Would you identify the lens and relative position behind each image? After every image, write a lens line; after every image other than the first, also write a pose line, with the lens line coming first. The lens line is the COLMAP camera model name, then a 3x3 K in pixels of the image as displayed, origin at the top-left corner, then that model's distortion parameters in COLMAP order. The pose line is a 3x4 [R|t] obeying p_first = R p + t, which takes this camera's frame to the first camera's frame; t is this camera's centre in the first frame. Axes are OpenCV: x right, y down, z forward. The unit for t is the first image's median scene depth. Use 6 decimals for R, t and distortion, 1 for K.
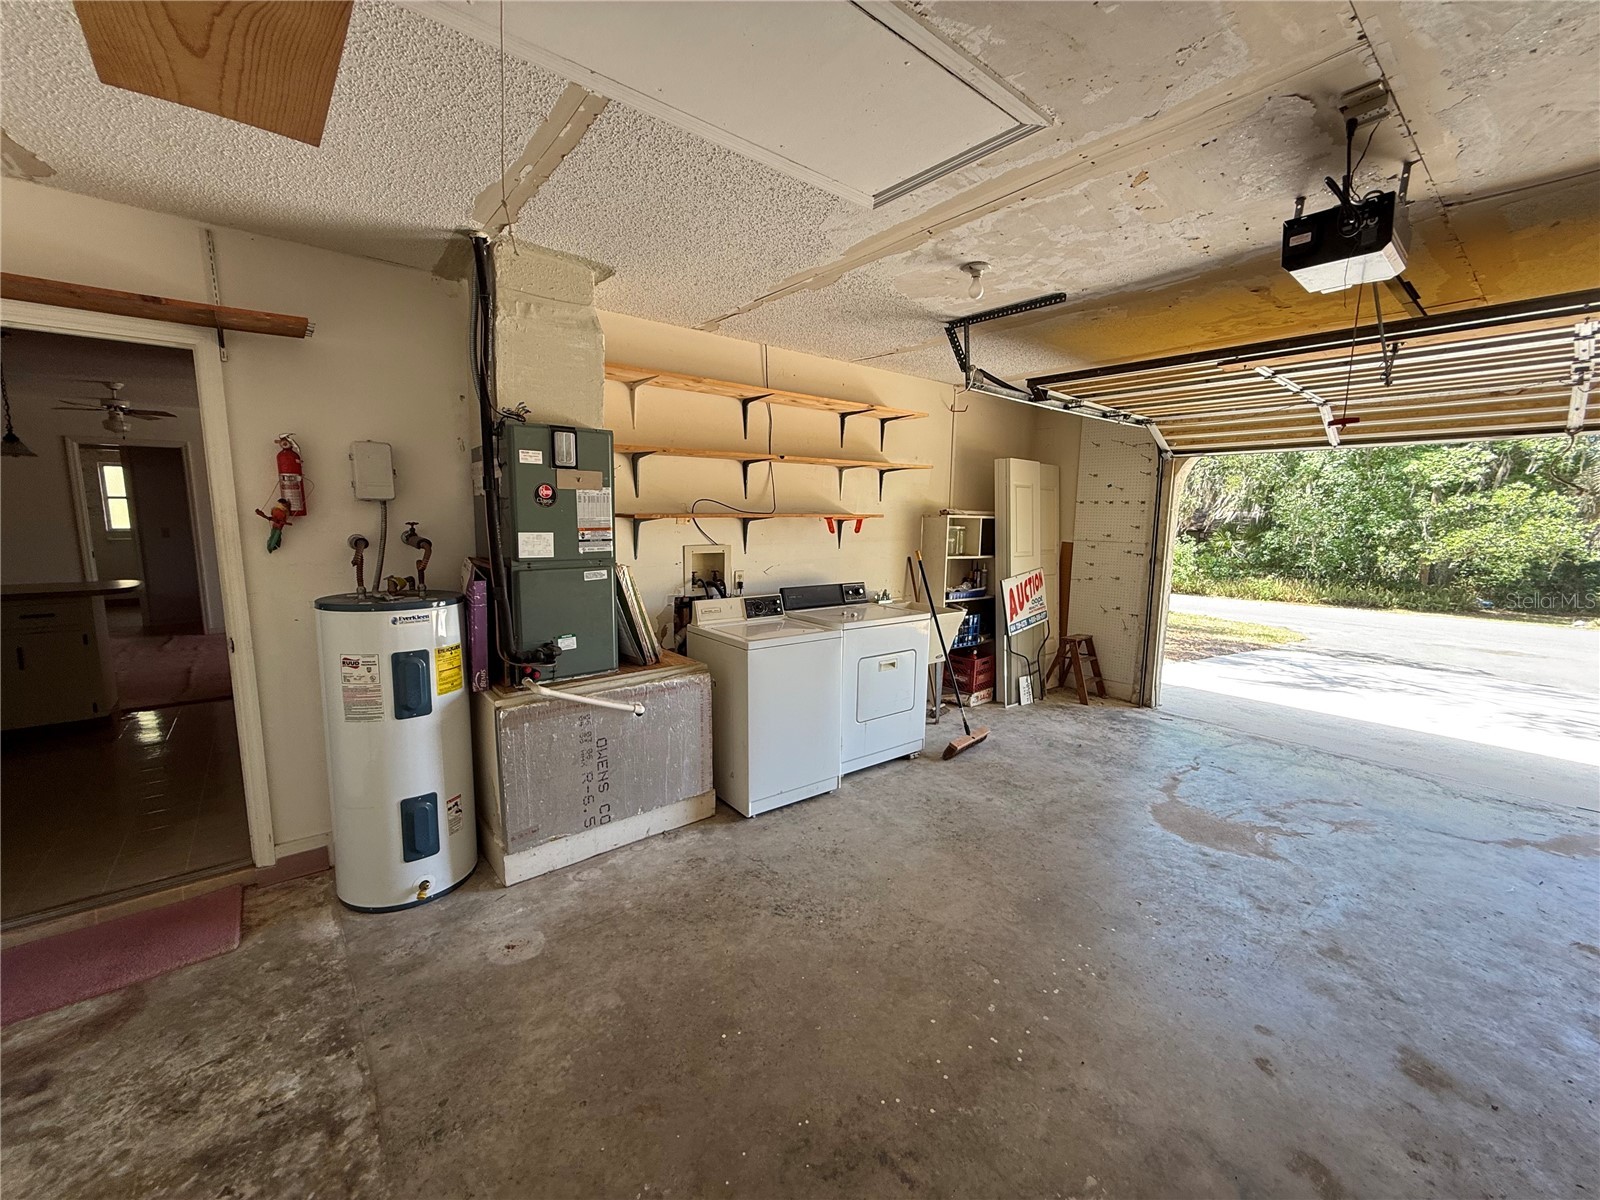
lens RADIAL K [[638.0, 0, 797.7], [0, 638.0, 600.2], [0, 0, 1]] dist [0.000657, -0.000074]
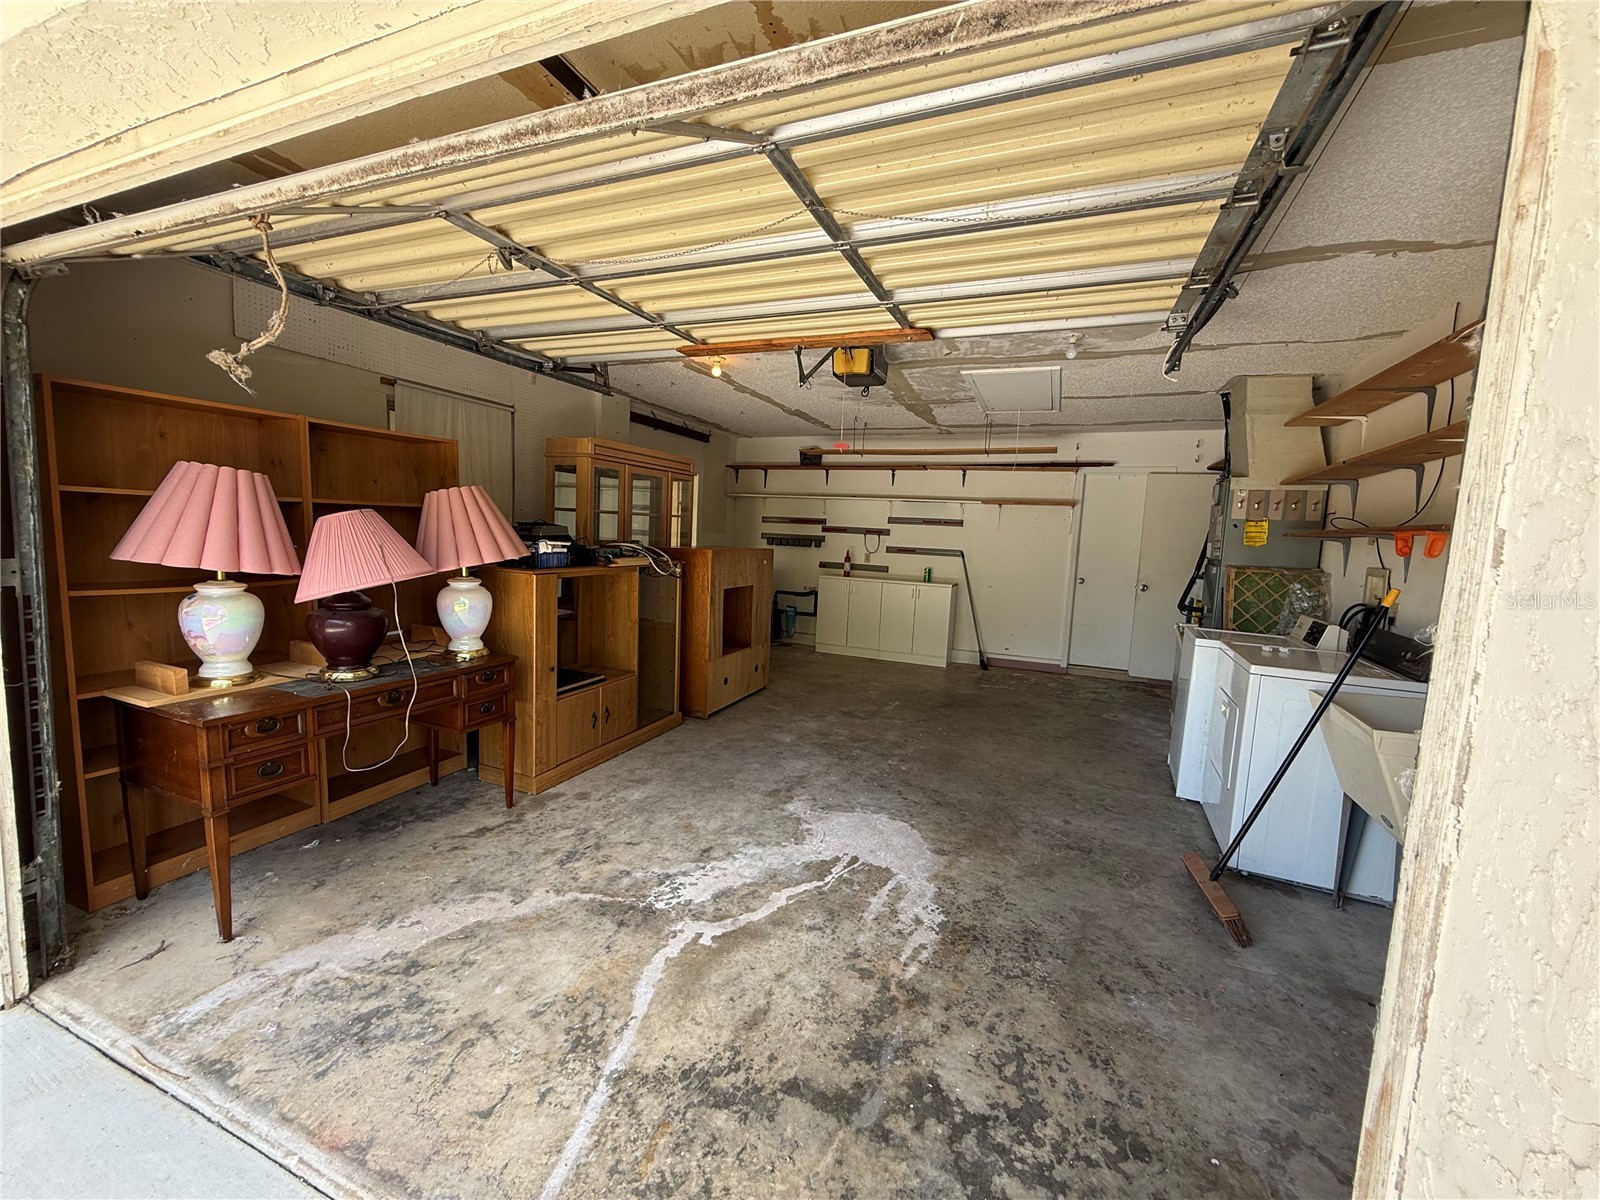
lens RADIAL K [[638.0, 0, 797.7], [0, 638.0, 600.2], [0, 0, 1]] dist [0.000657, -0.000074]
pose [[-0.882953, -0.002875, -0.469453, 0.968253], [-0.121194, 0.967481, 0.222020, -0.140313], [0.453549, 0.252928, -0.854588, 1.373528]]
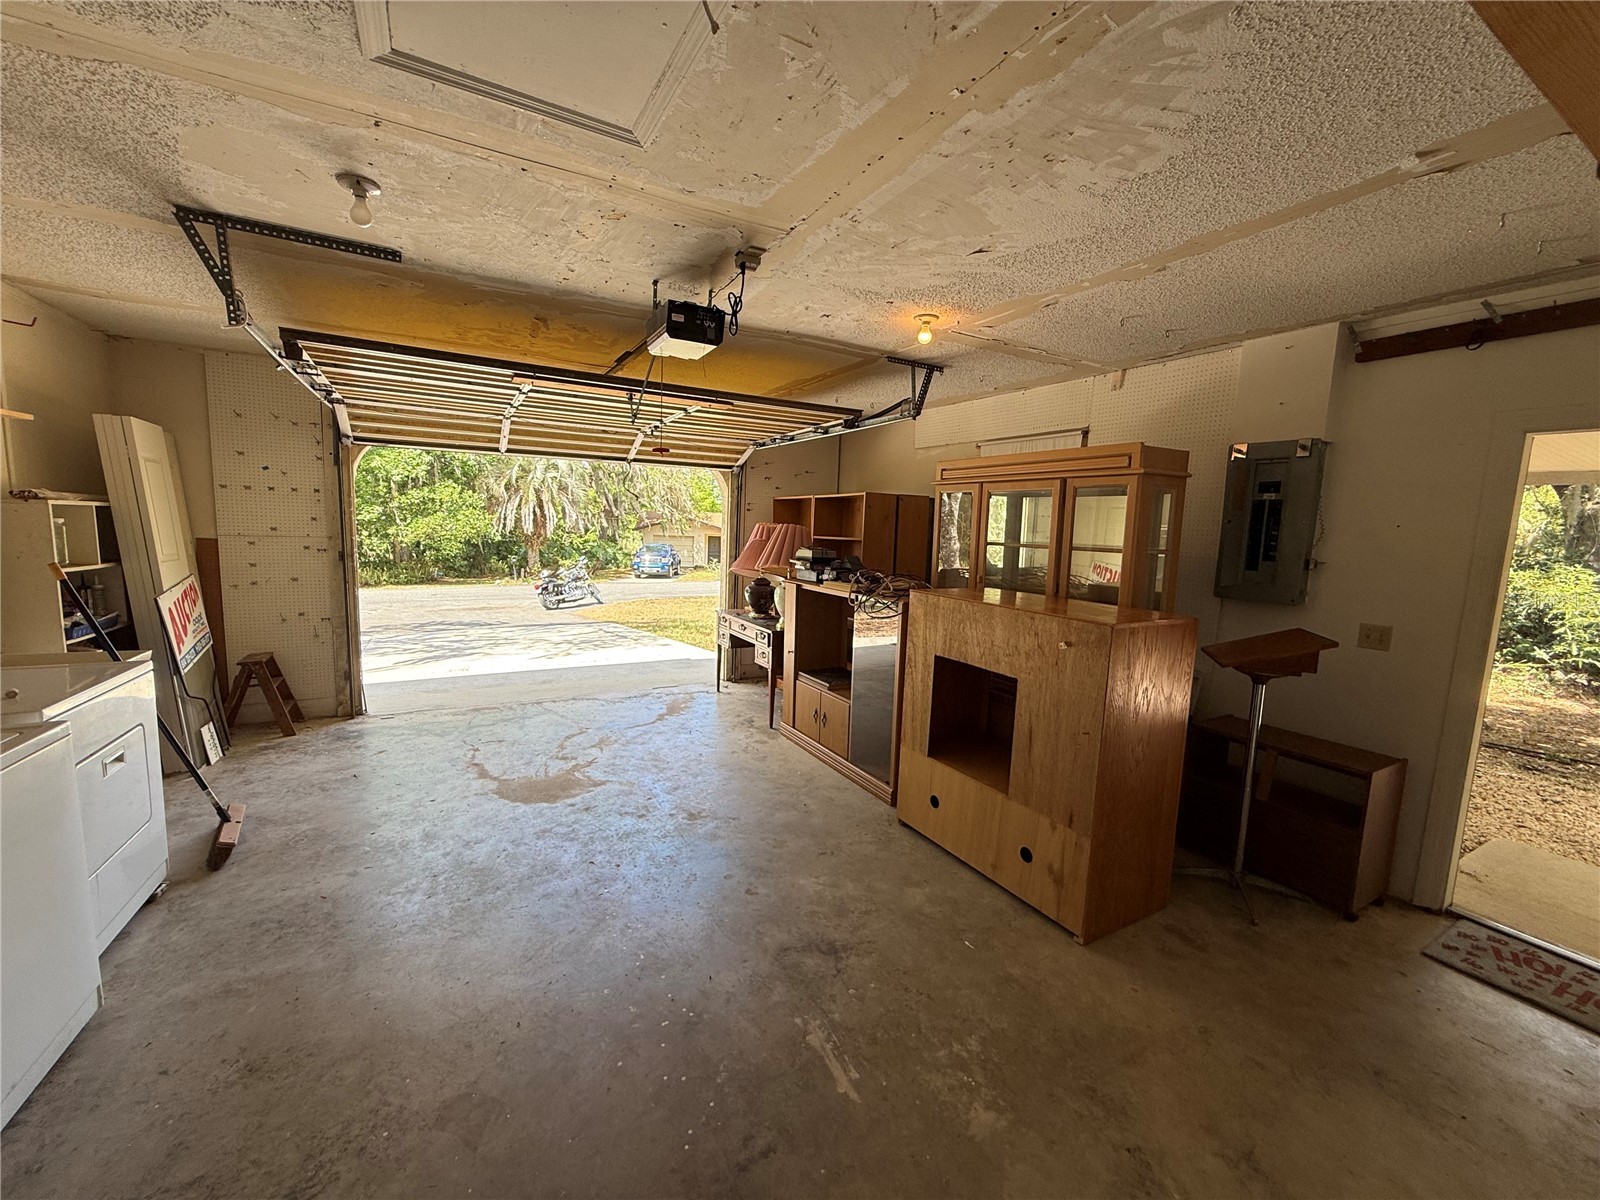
lens RADIAL K [[638.0, 0, 797.7], [0, 638.0, 600.2], [0, 0, 1]] dist [0.000657, -0.000074]
pose [[0.187362, -0.125159, 0.974285, -0.284018], [0.102591, 0.988918, 0.107310, -0.041328], [-0.976919, 0.079846, 0.198126, 0.257185]]
